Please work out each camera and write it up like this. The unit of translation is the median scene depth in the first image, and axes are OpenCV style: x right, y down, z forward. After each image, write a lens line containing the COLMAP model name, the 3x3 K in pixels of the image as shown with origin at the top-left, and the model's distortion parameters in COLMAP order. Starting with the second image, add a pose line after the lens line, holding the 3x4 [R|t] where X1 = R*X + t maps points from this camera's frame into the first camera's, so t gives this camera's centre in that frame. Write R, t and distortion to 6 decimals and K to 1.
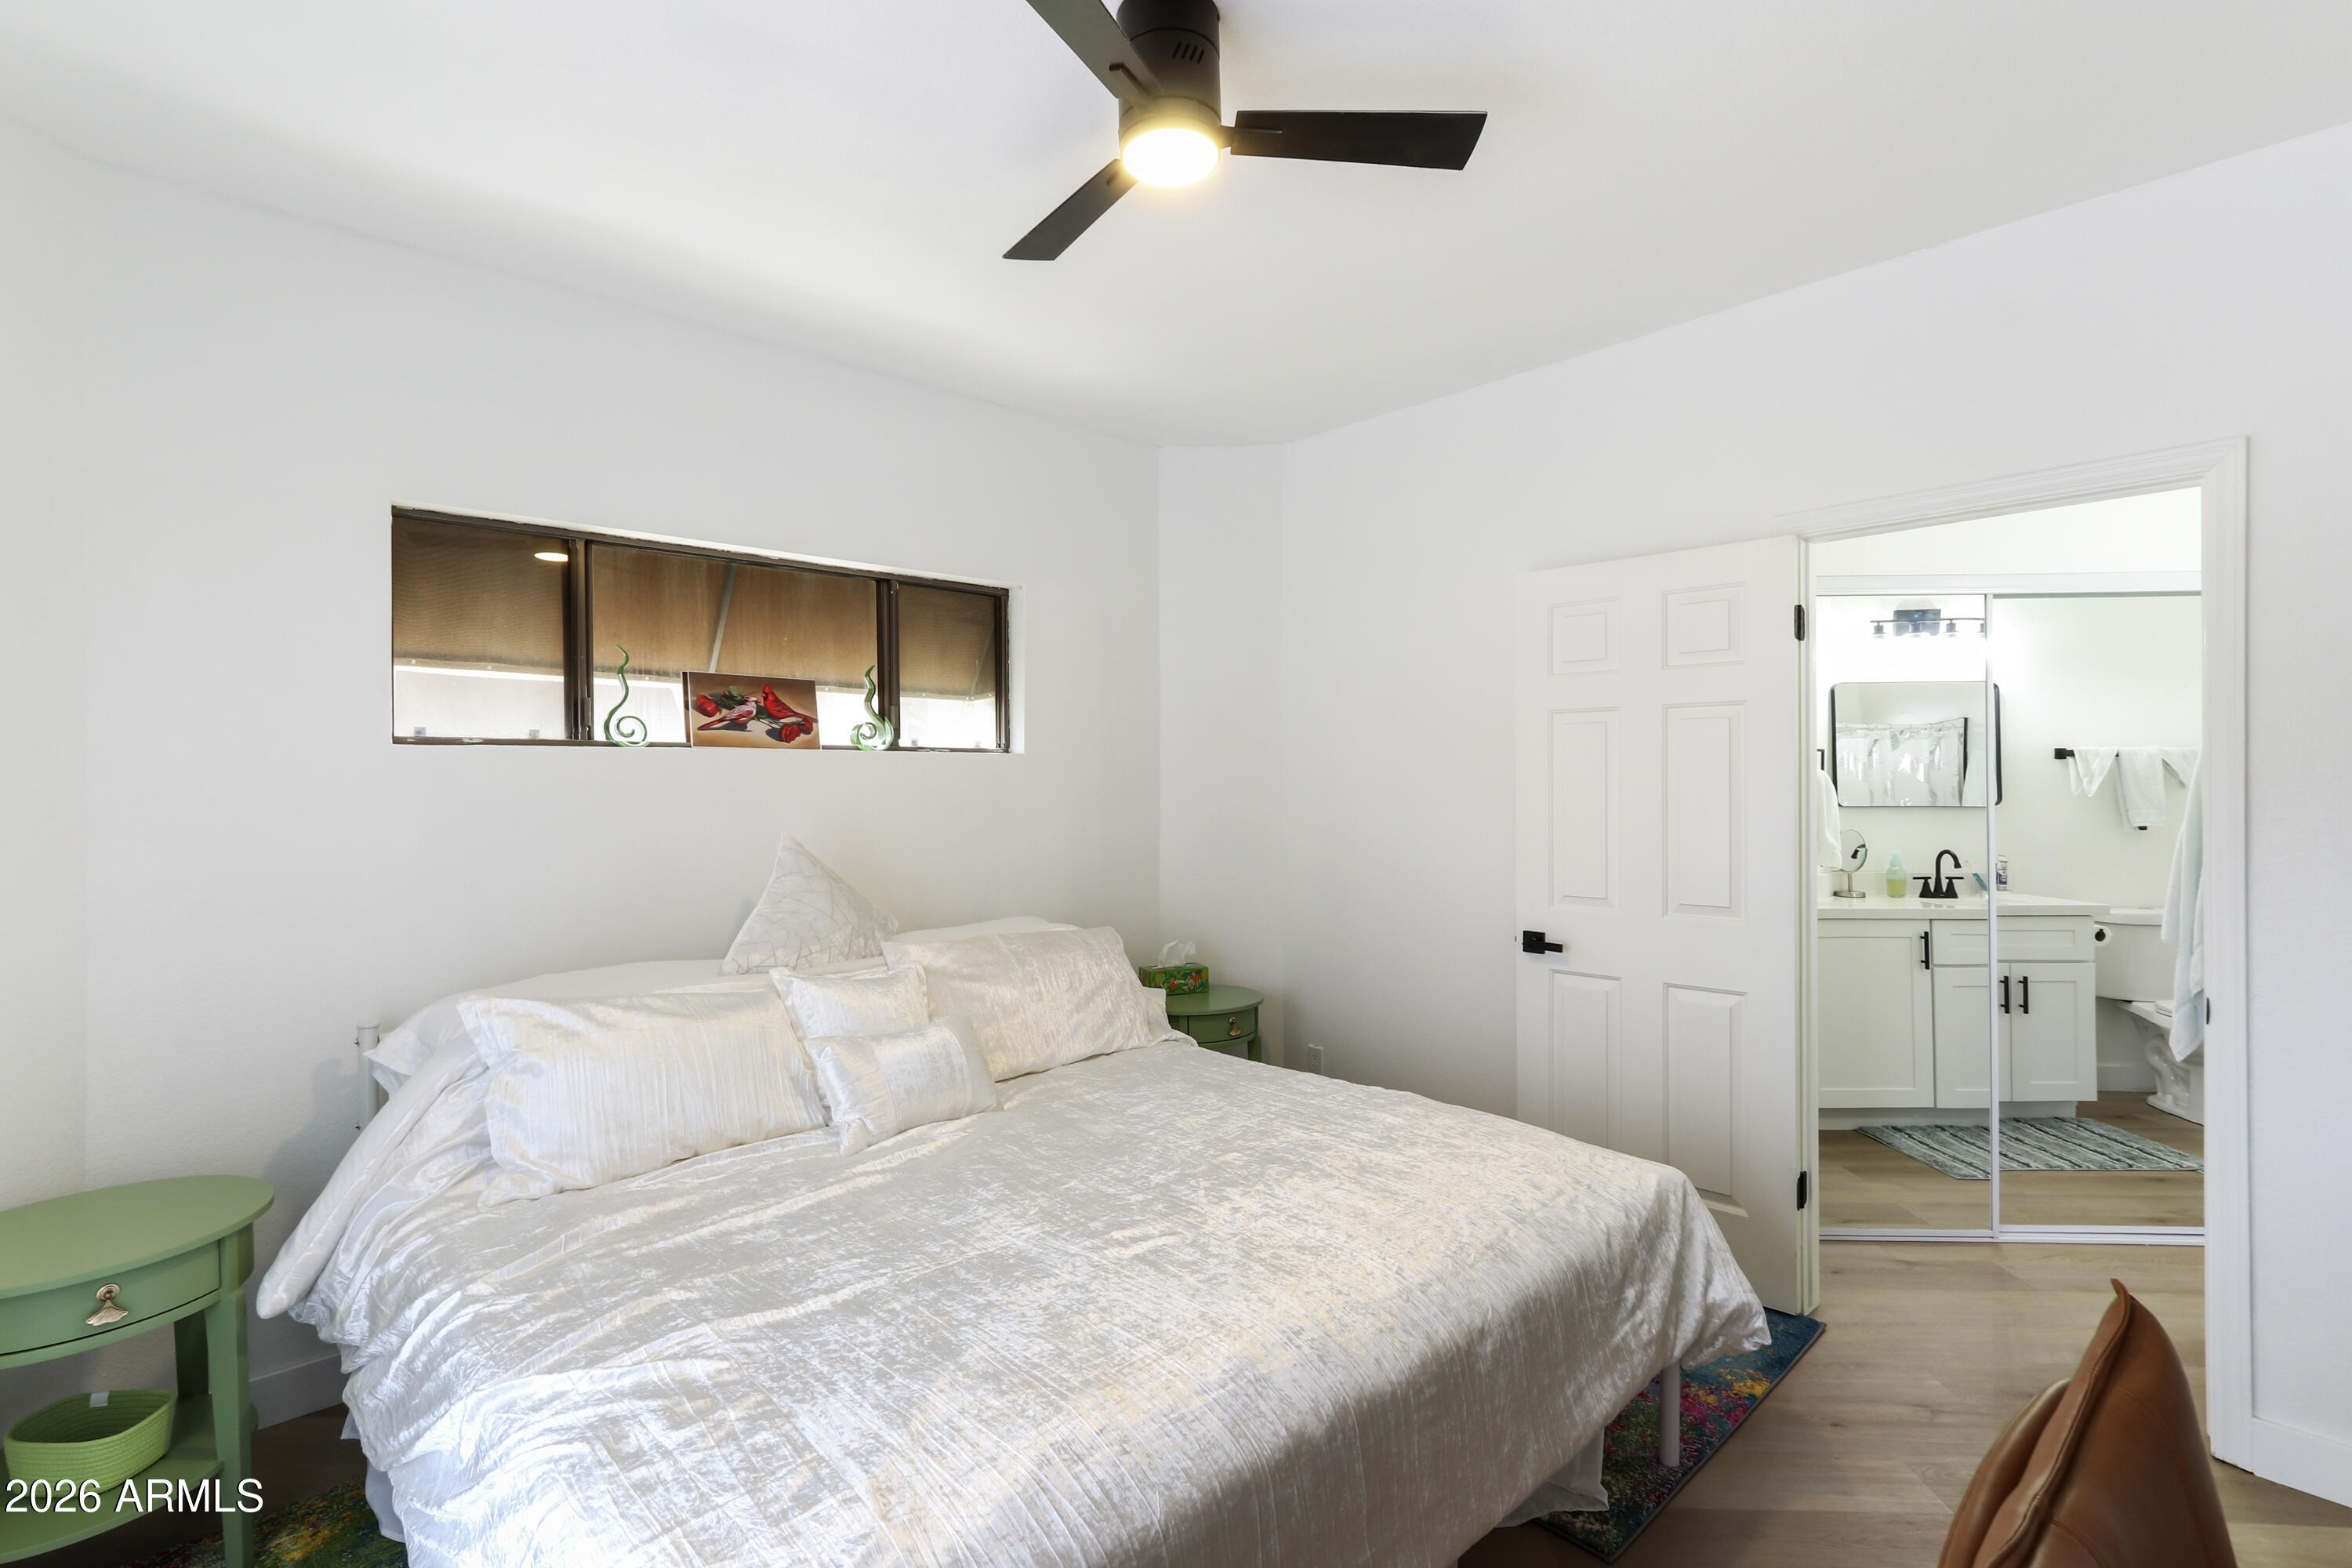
lens RADIAL K [[1103.2, 0, 1181.7], [0, 1103.2, 759.6], [0, 0, 1]] dist [0.001421, 0.000166]
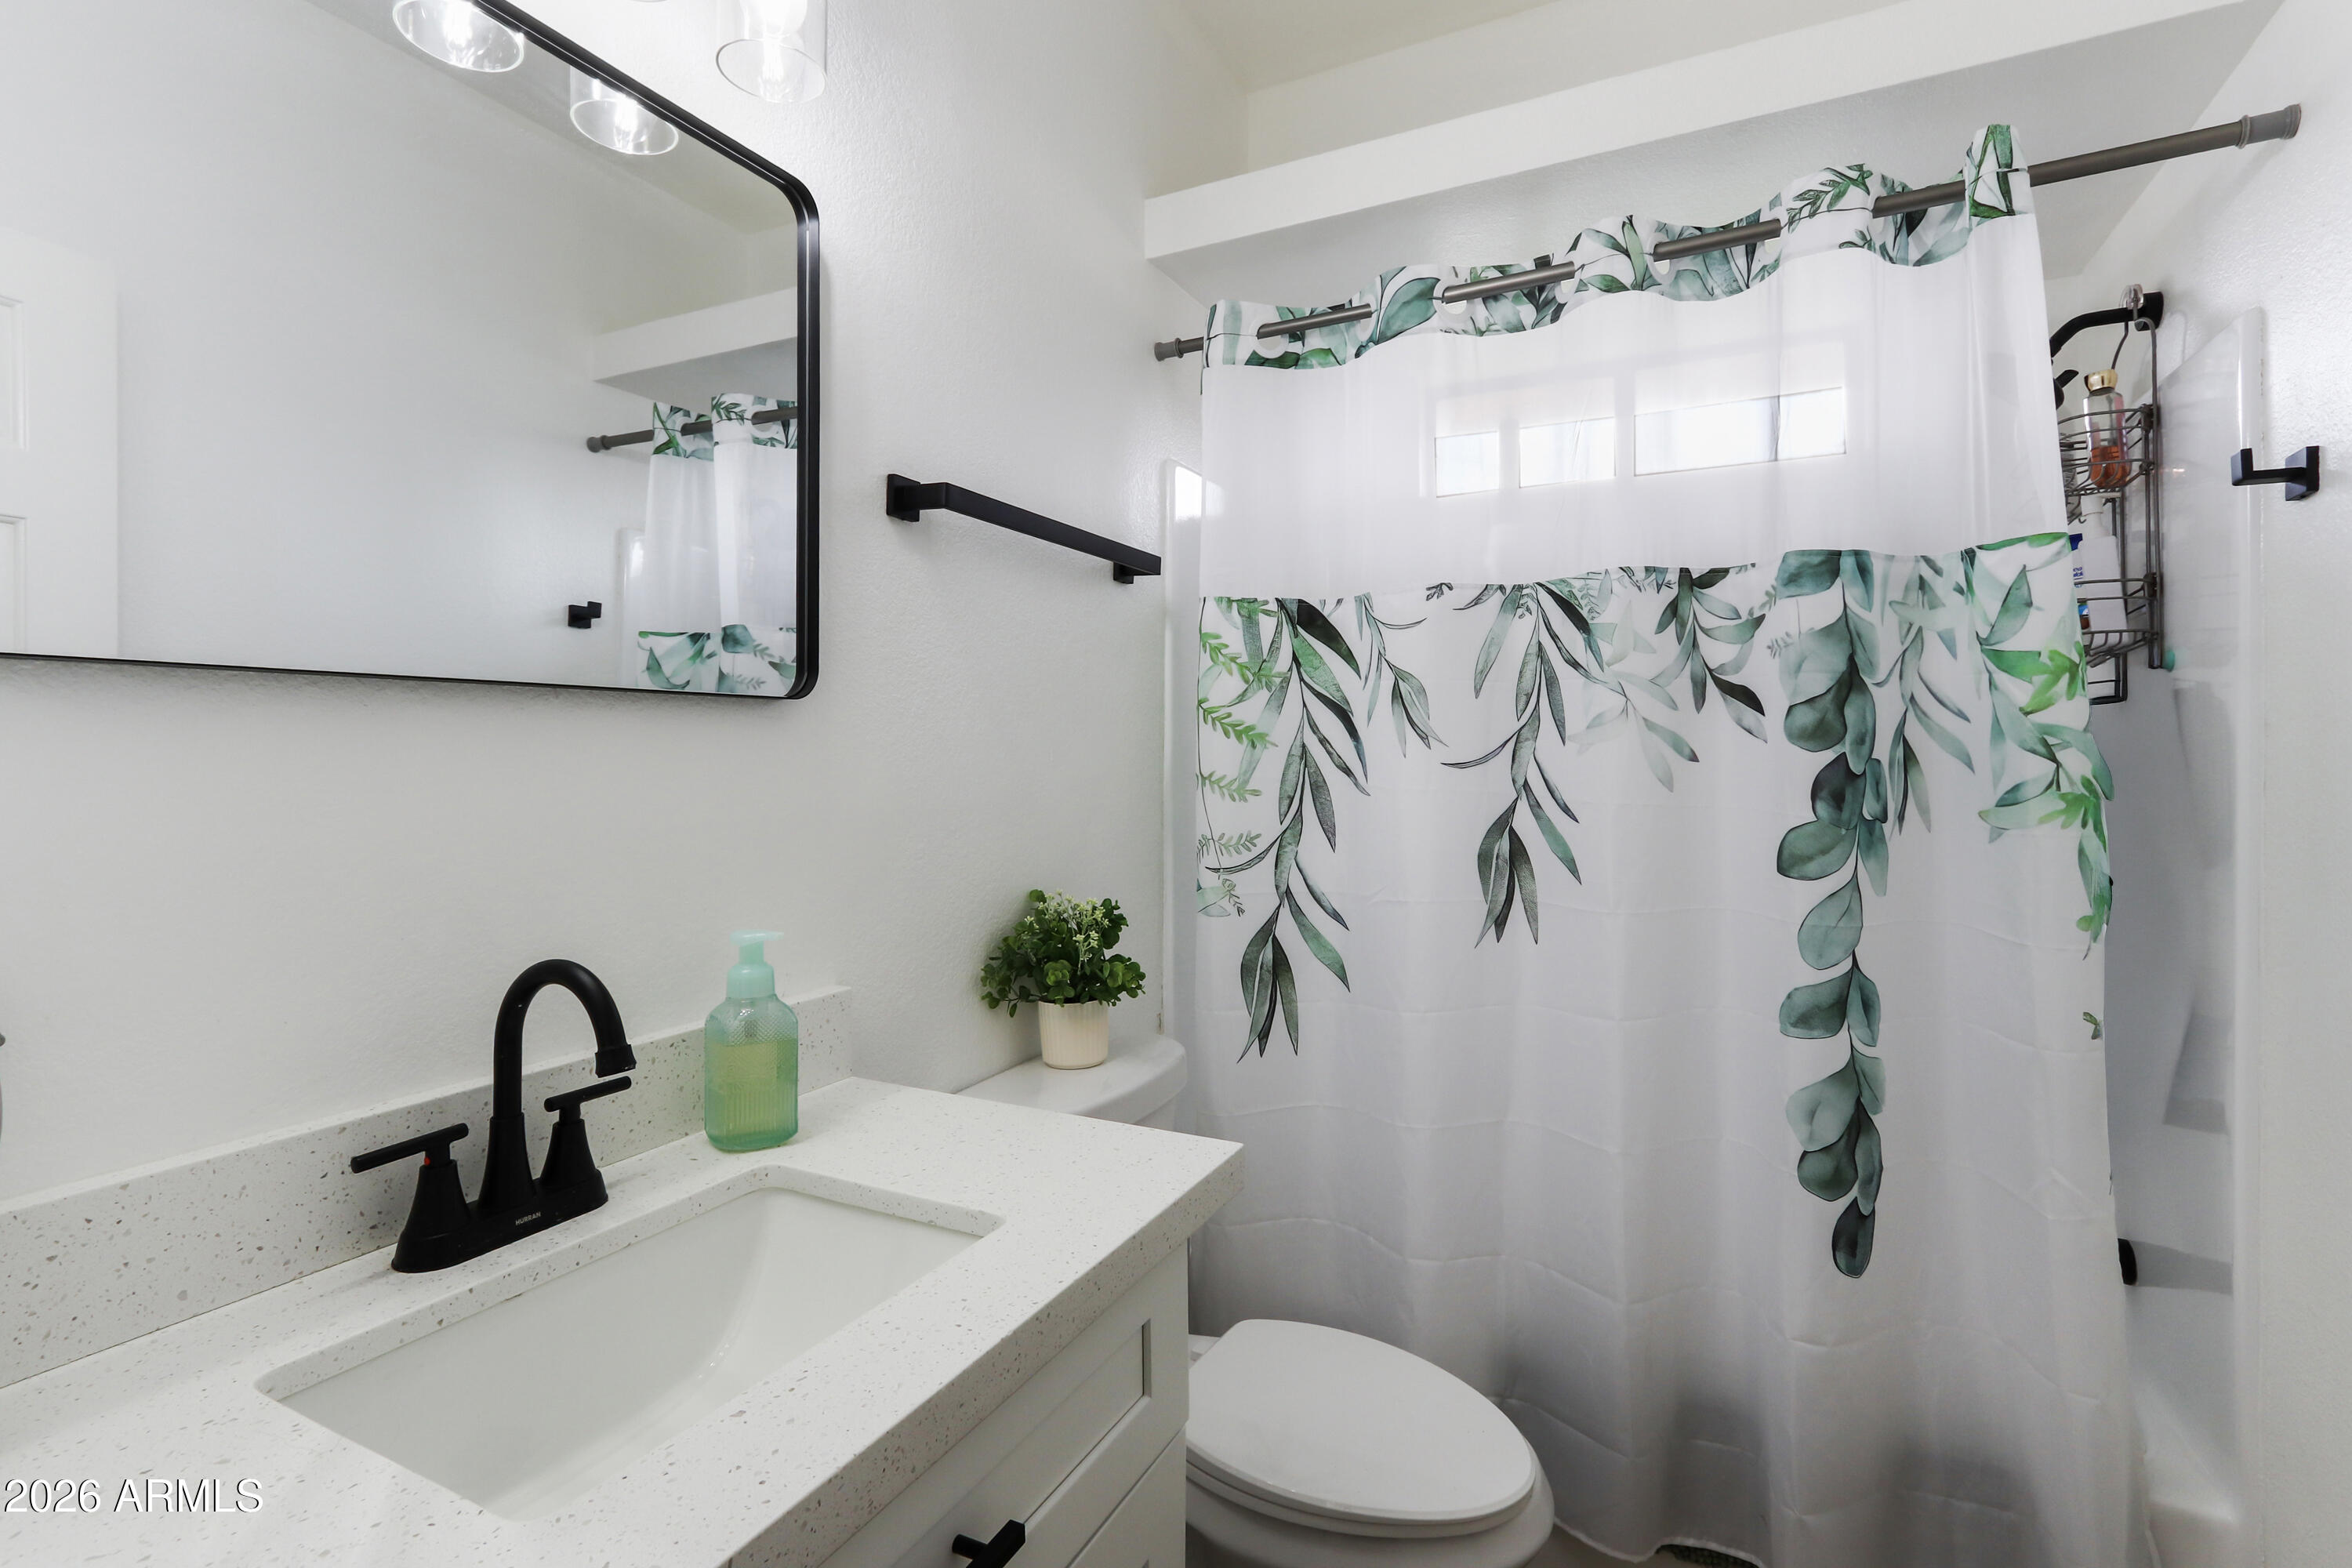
lens RADIAL K [[1103.2, 0, 1181.7], [0, 1103.2, 759.6], [0, 0, 1]] dist [0.001421, 0.000166]
pose [[0.404816, 0.004155, 0.914389, 0.565392], [-0.002002, 0.999991, -0.003658, 0.049023], [-0.914396, -0.000350, 0.404821, 0.826886]]
